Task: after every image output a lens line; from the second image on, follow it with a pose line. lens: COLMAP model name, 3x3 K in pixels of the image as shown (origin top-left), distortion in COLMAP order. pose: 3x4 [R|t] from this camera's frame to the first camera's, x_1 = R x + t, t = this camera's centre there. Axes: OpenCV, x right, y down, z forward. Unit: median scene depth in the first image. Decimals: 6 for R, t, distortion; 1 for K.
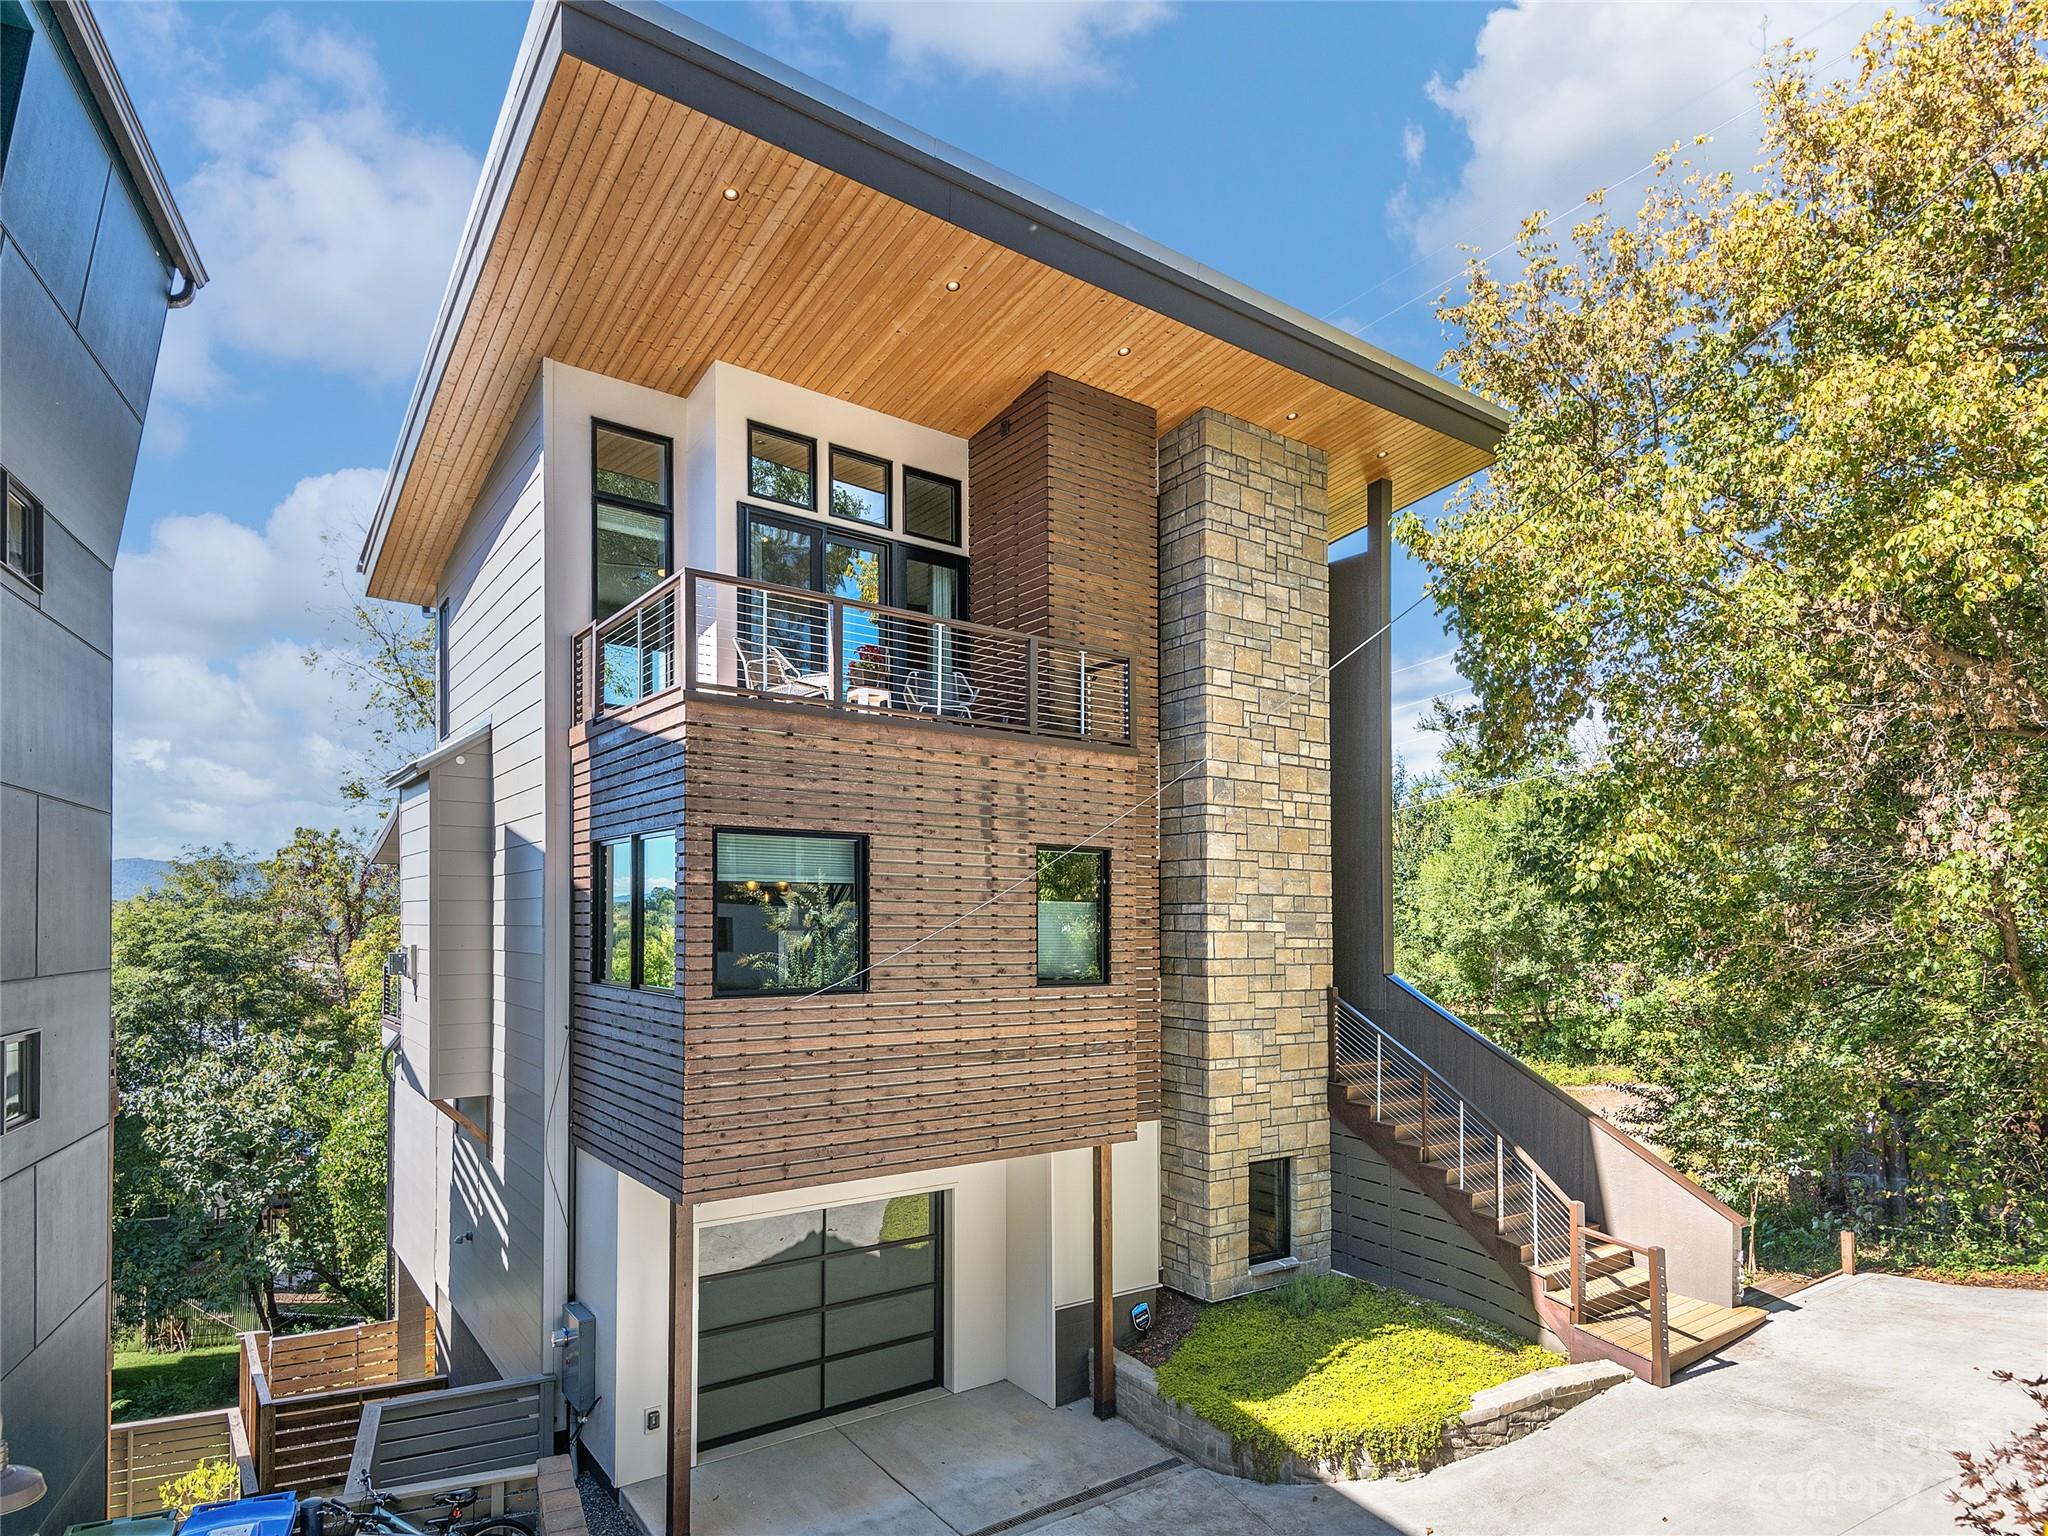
lens RADIAL K [[972.8, 0, 1024.4], [0, 972.8, 899.1], [0, 0, 1]] dist [0.035545, -0.000067]
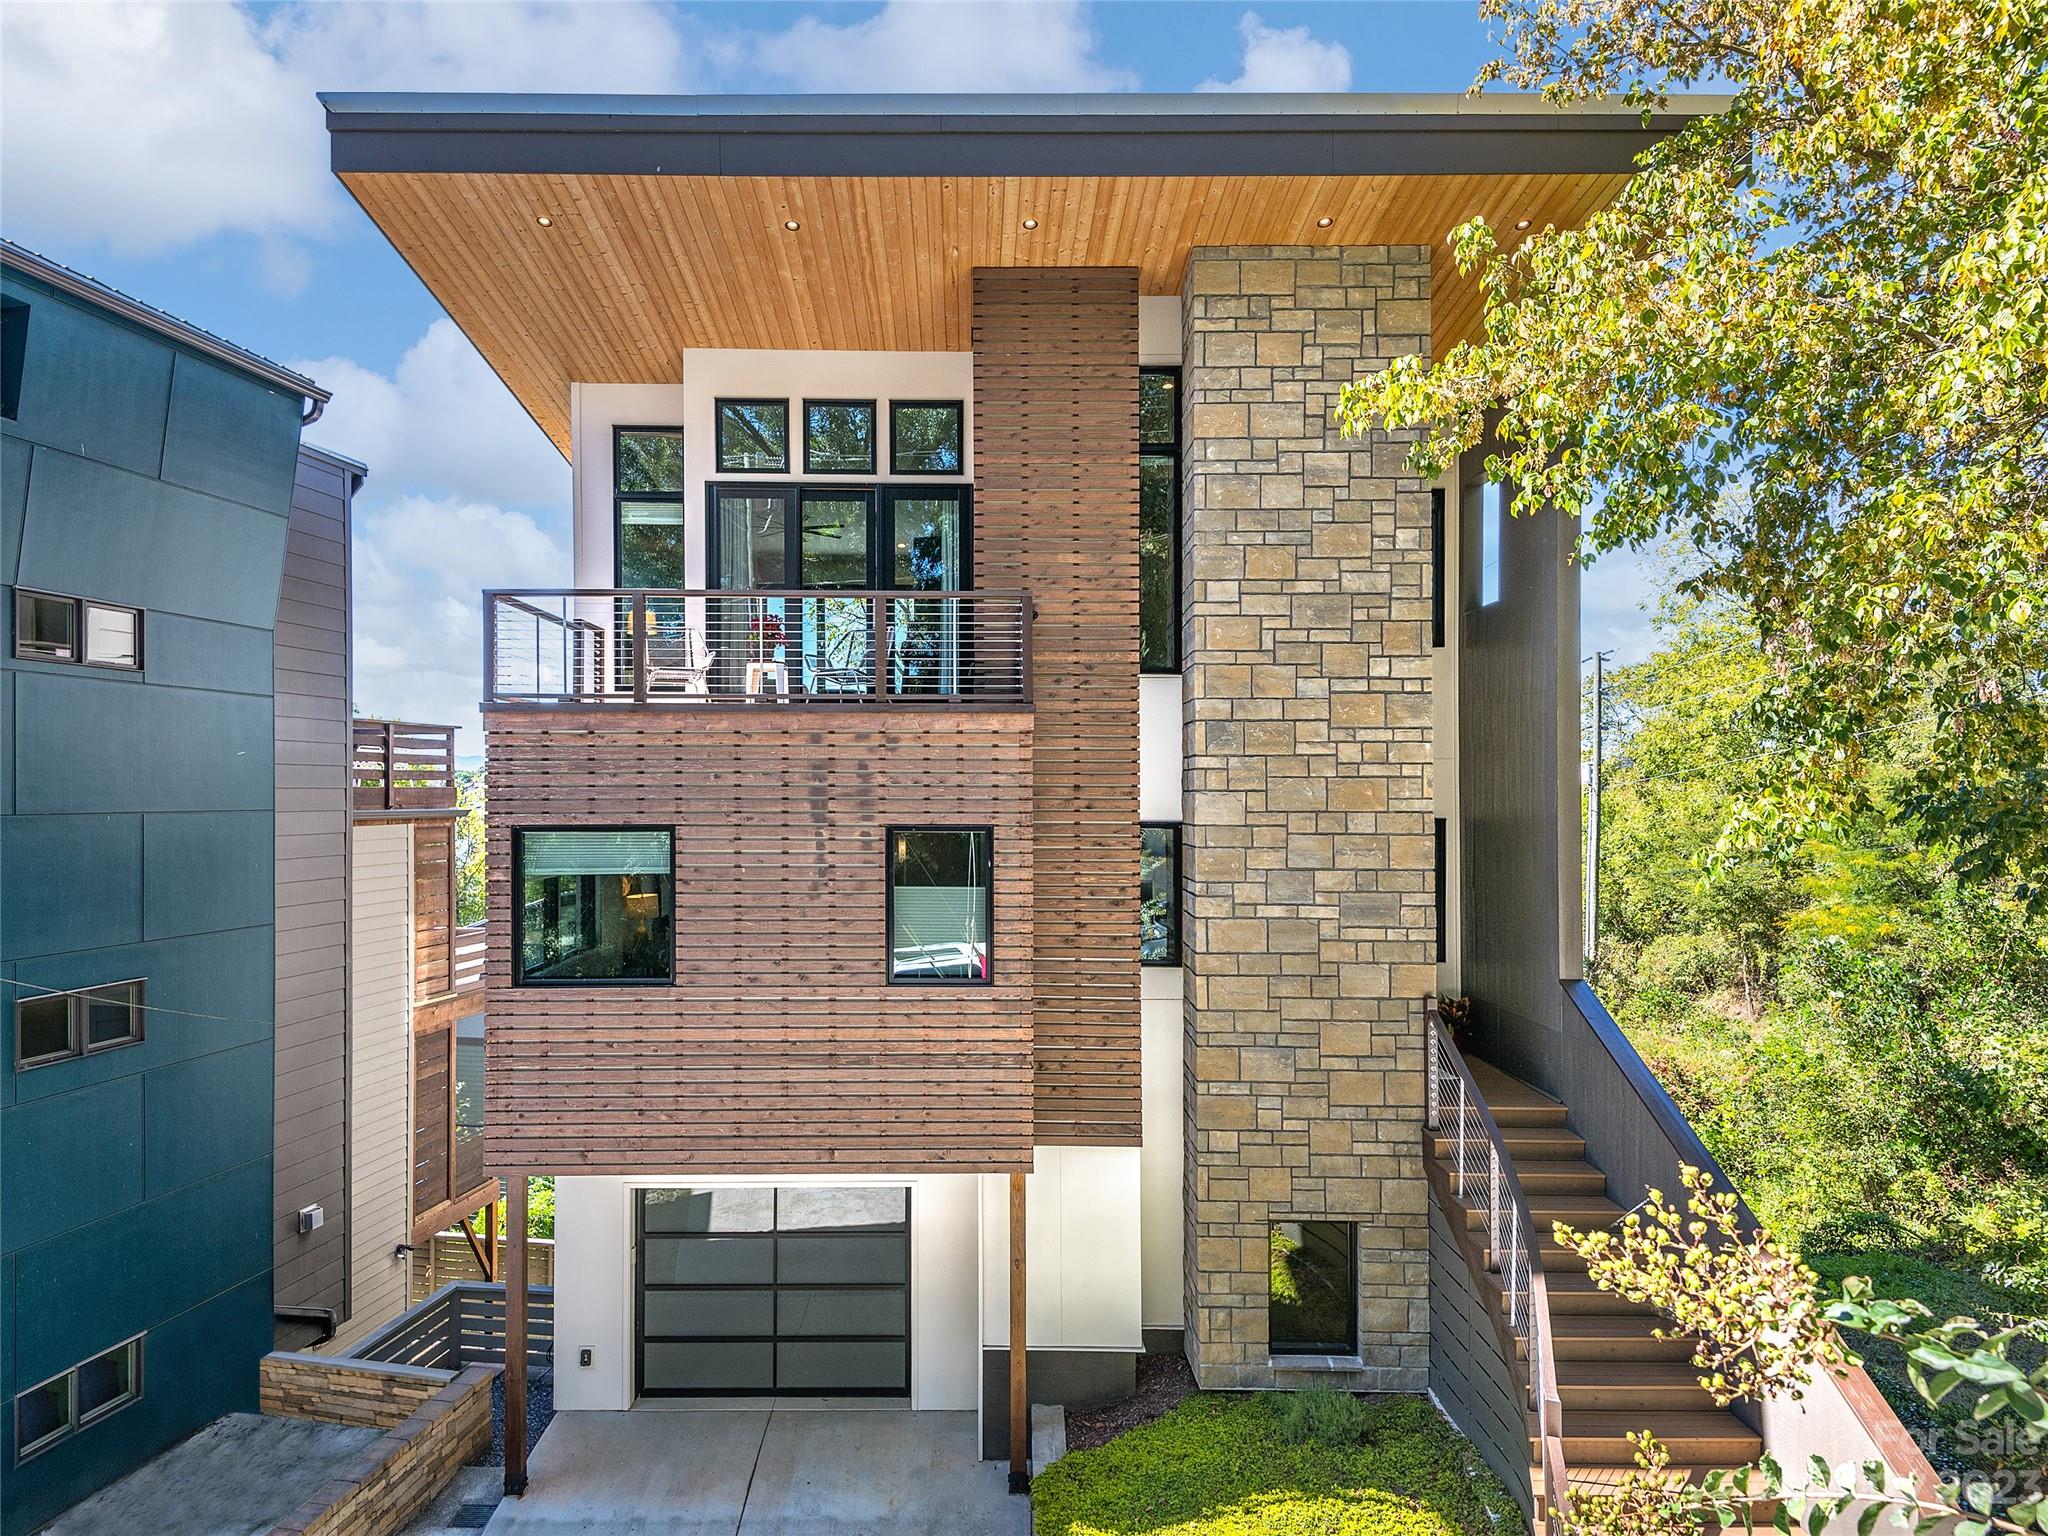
lens RADIAL K [[1084.0, 0, 1083.7], [0, 1084.0, 799.3], [0, 0, 1]] dist [0.034824, -0.000387]
pose [[0.851925, -0.003746, -0.523651, 0.625982], [0.013883, 0.999785, 0.015433, -0.085113], [0.523480, -0.020418, 0.851793, 0.227568]]
